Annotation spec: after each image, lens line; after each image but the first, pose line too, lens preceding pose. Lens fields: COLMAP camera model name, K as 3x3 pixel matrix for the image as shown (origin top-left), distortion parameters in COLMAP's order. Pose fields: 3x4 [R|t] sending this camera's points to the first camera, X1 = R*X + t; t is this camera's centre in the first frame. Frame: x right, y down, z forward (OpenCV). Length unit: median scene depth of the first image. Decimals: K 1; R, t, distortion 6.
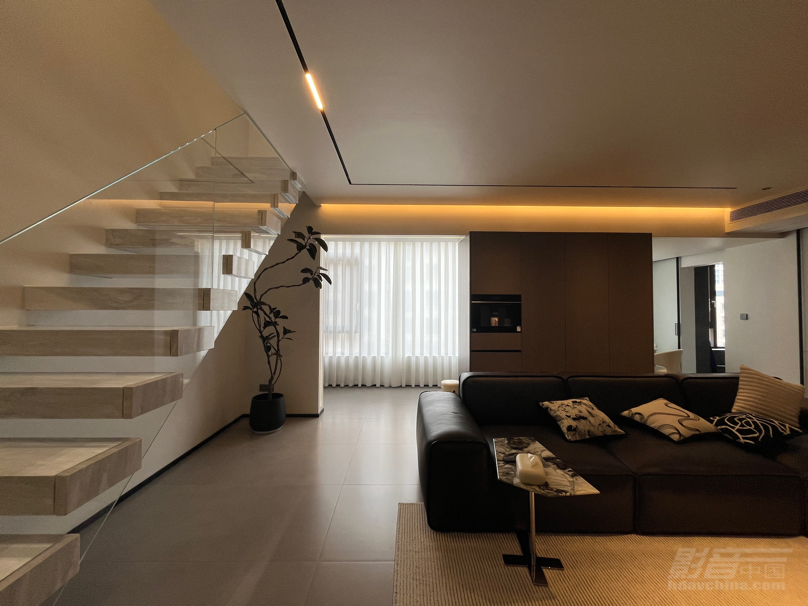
lens RADIAL K [[326.1, 0, 404.2], [0, 326.1, 298.3], [0, 0, 1]] dist [-0.001400, -0.000133]
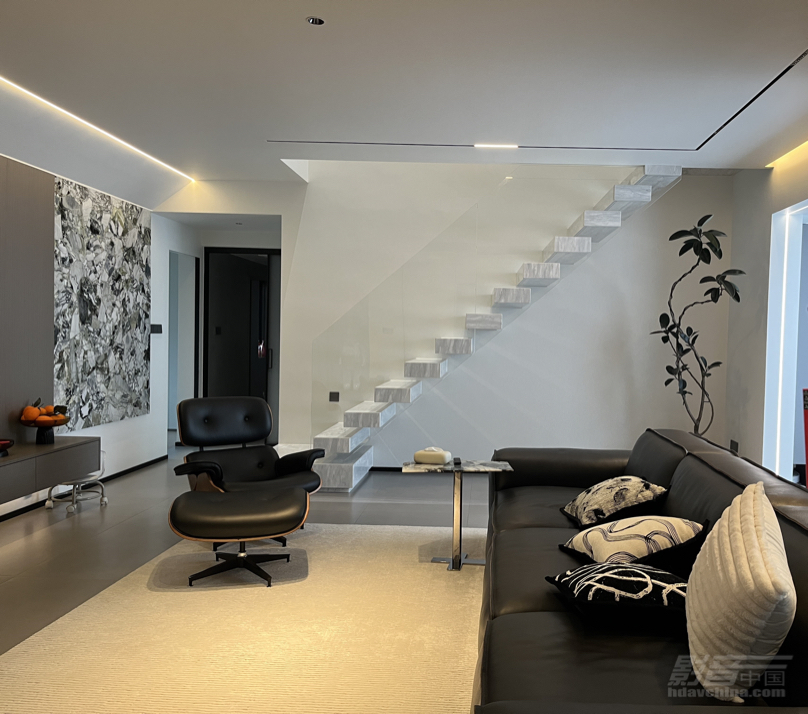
lens RADIAL K [[718.7, 0, 476.2], [0, 718.7, 356.5], [0, 0, 1]] dist [0.081336, -0.113128]
pose [[-0.028156, 0.022772, -0.999344, 1.280015], [0.006463, 0.999724, 0.022599, 0.044164], [0.999583, -0.005823, -0.028296, 0.531782]]
